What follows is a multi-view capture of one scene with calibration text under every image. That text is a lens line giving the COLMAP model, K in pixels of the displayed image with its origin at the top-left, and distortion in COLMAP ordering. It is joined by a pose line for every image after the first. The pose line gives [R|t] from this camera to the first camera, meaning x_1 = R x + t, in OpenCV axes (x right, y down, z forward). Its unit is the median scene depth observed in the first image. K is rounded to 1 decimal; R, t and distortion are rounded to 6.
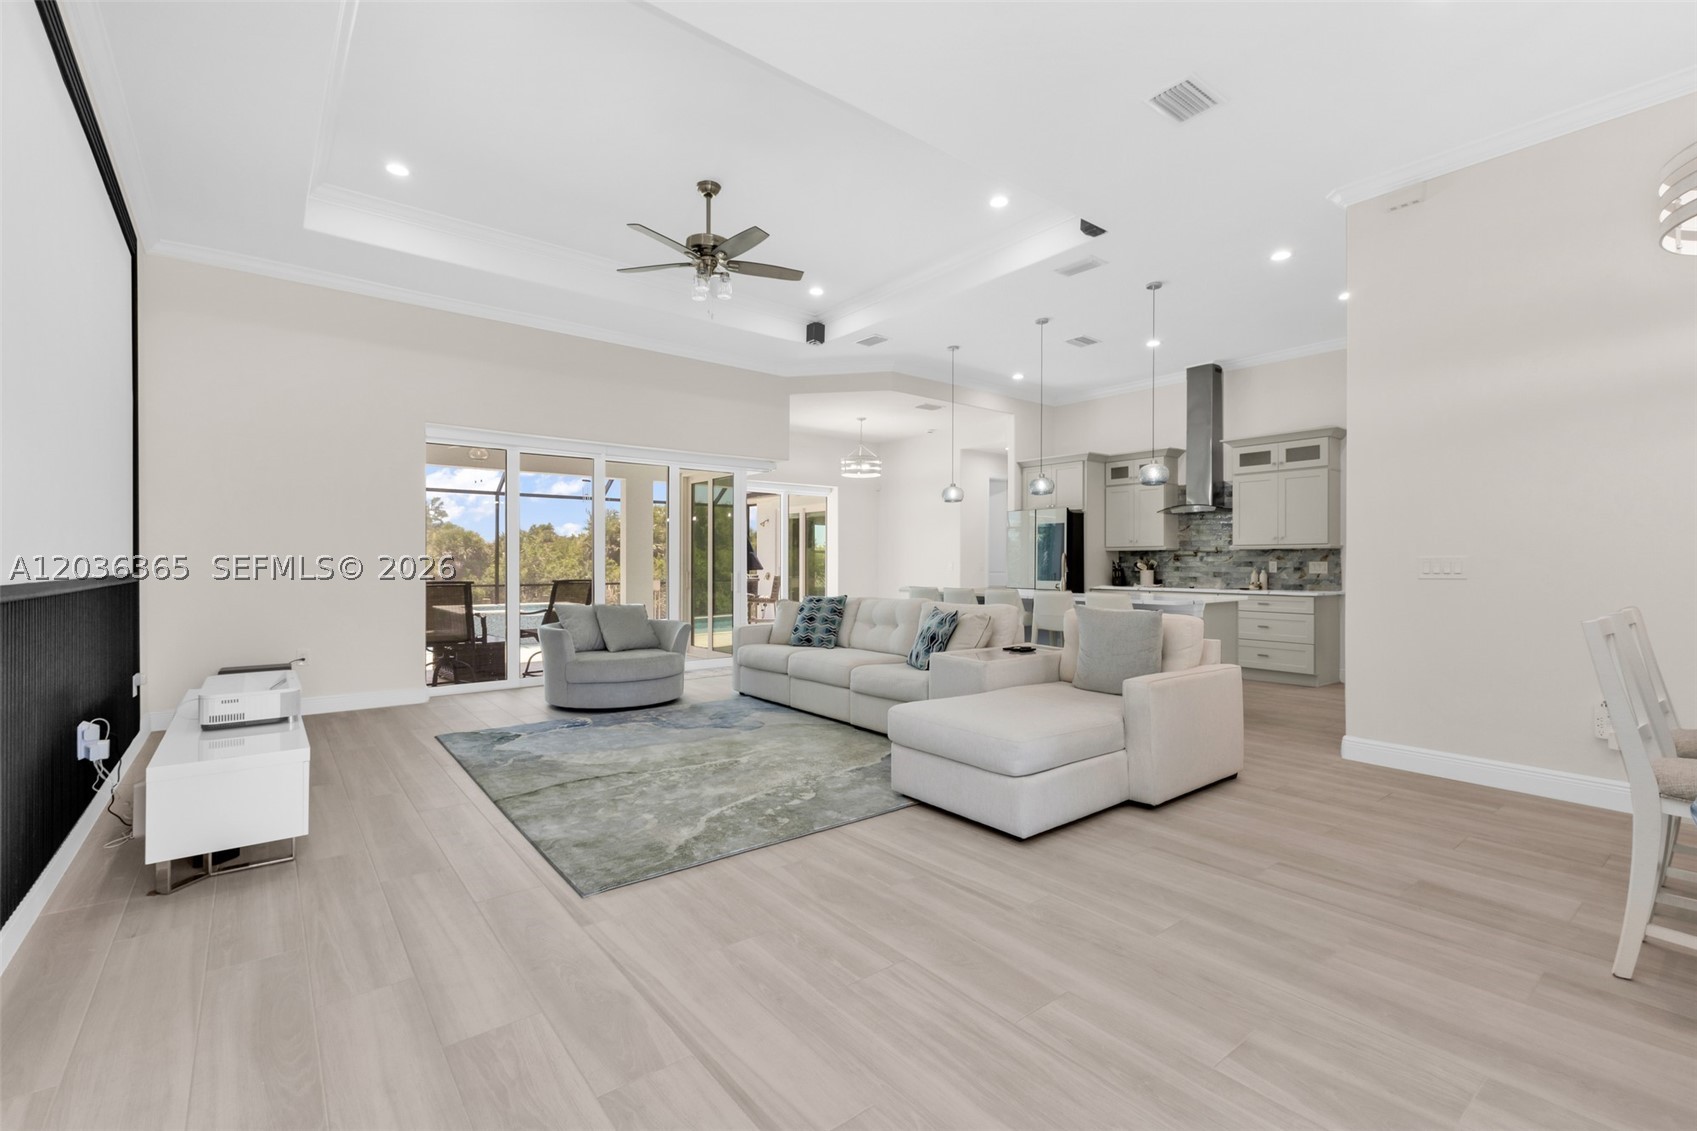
lens RADIAL K [[740.5, 0, 847.9], [0, 740.5, 562.6], [0, 0, 1]] dist [0.009996, -0.001036]
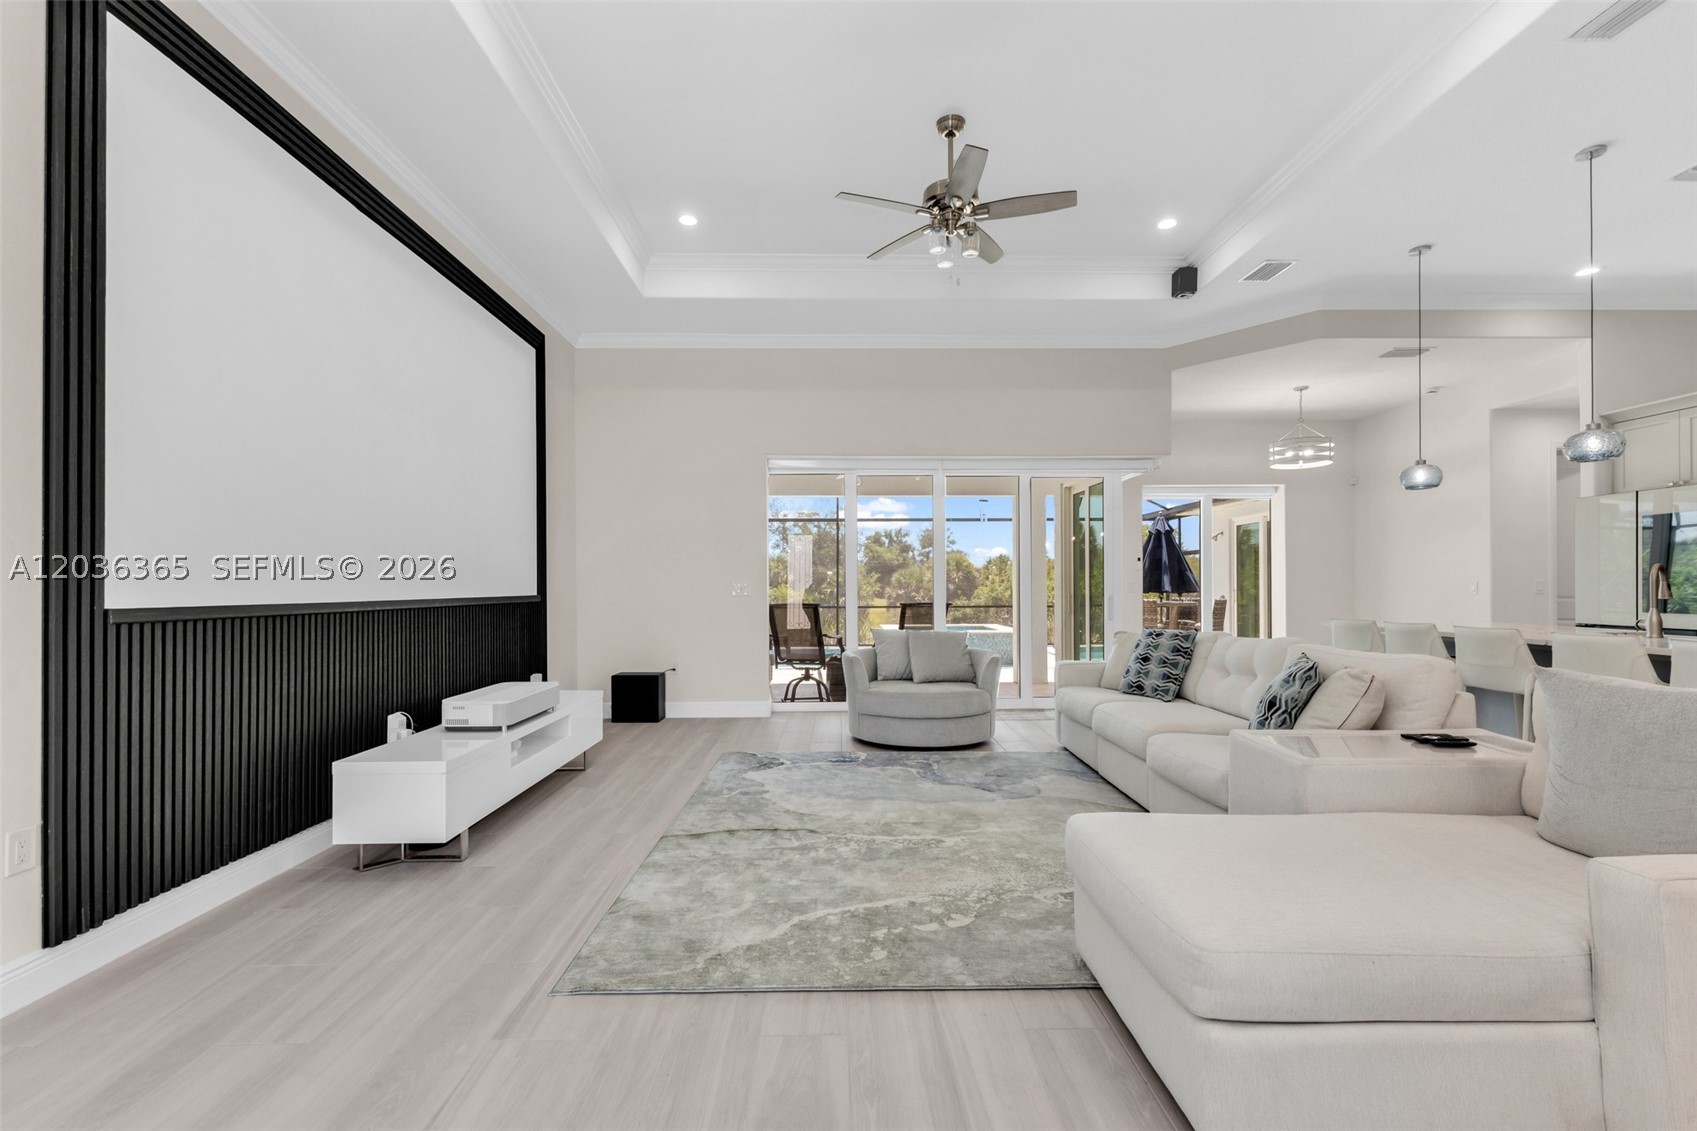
lens RADIAL K [[730.4, 0, 852.0], [0, 730.4, 584.4], [0, 0, 1]] dist [0.003657, -0.000205]
pose [[0.792630, -0.005447, -0.609679, 0.163286], [0.005400, 0.999984, -0.001914, 0.000357], [0.609679, -0.001775, 0.792646, 0.227863]]
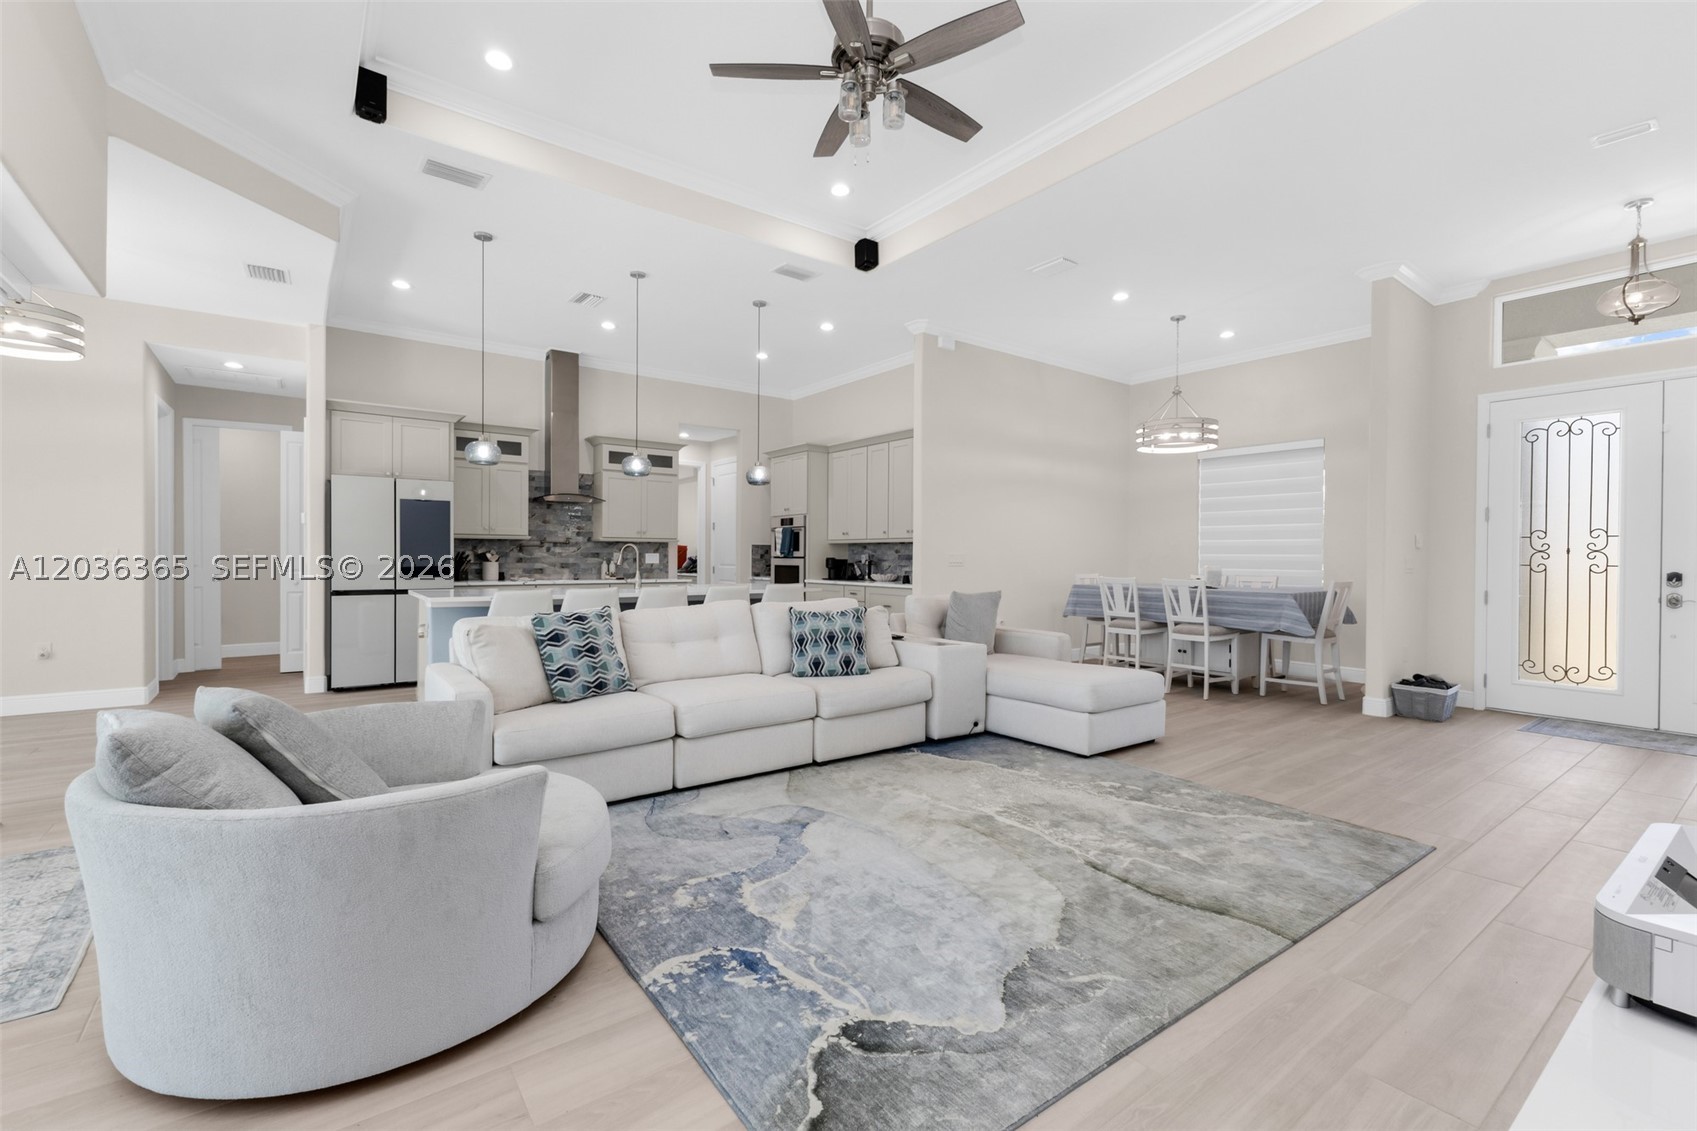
lens RADIAL K [[740.5, 0, 847.9], [0, 740.5, 562.6], [0, 0, 1]] dist [0.009996, -0.001036]
pose [[0.030183, -0.009161, 0.999502, -0.629190], [-0.008969, 0.999915, 0.009436, -0.000898], [-0.999504, -0.009250, 0.030098, 0.764693]]
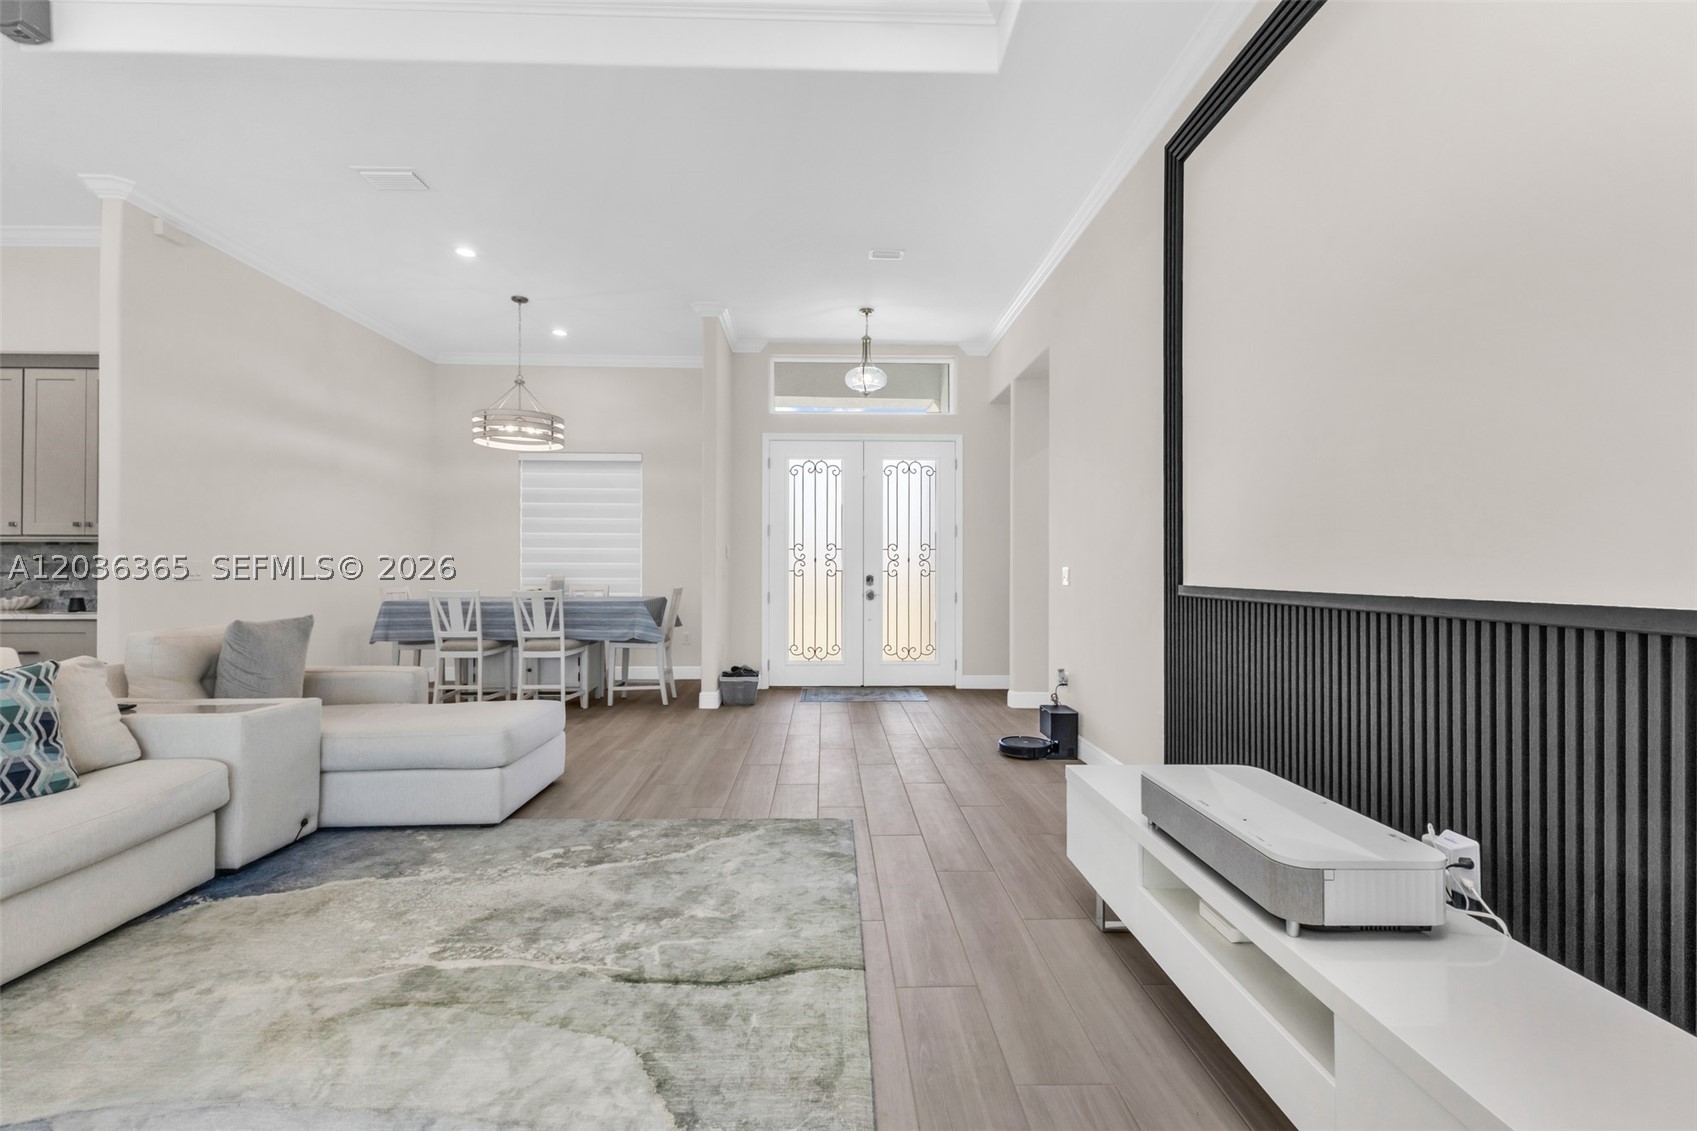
lens RADIAL K [[740.5, 0, 847.9], [0, 740.5, 562.6], [0, 0, 1]] dist [0.009996, -0.001036]
pose [[-0.803449, 0.002808, 0.595367, -0.461804], [-0.003271, 0.999953, -0.009131, 0.000363], [-0.595364, -0.009284, -0.803402, 0.837932]]
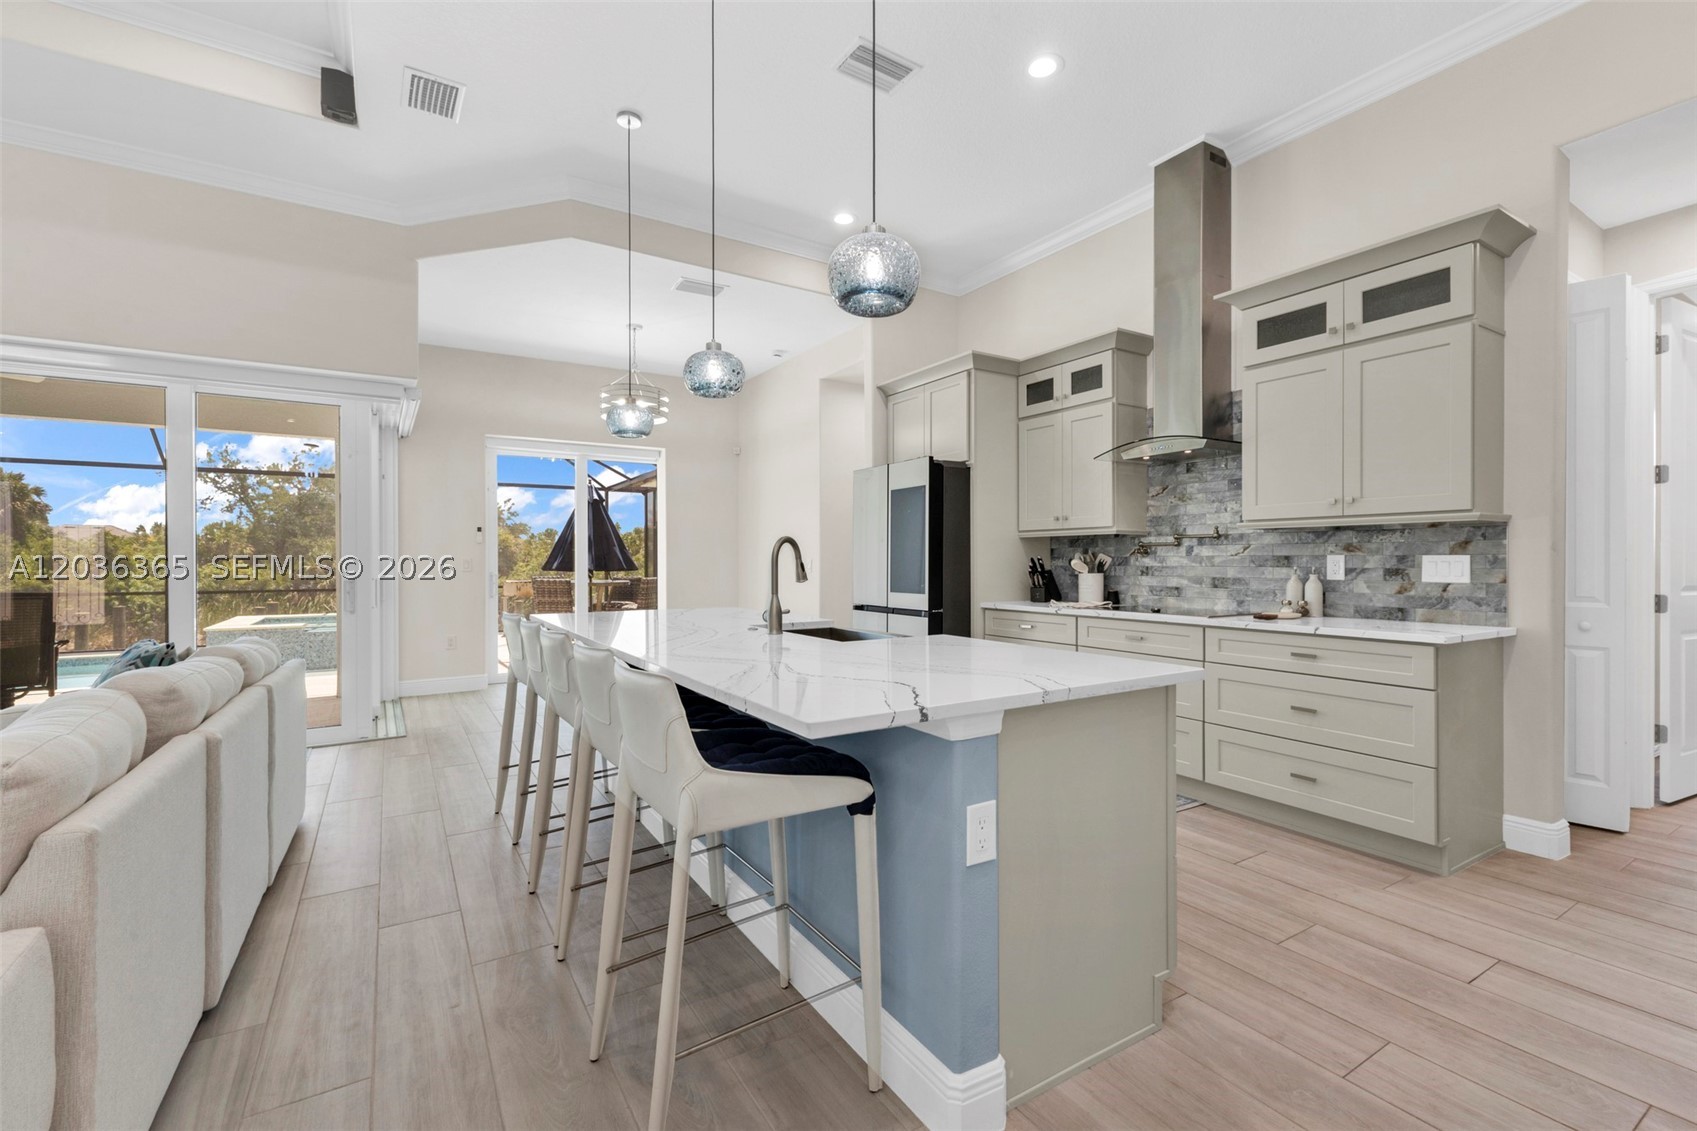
lens RADIAL K [[726.8, 0, 853.3], [0, 726.8, 561.2], [0, 0, 1]] dist [0.011079, 0.000090]
pose [[0.994494, -0.004796, -0.104688, 0.398690], [0.005077, 0.999984, 0.002425, -0.000712], [0.104675, -0.002944, 0.994502, 0.642629]]
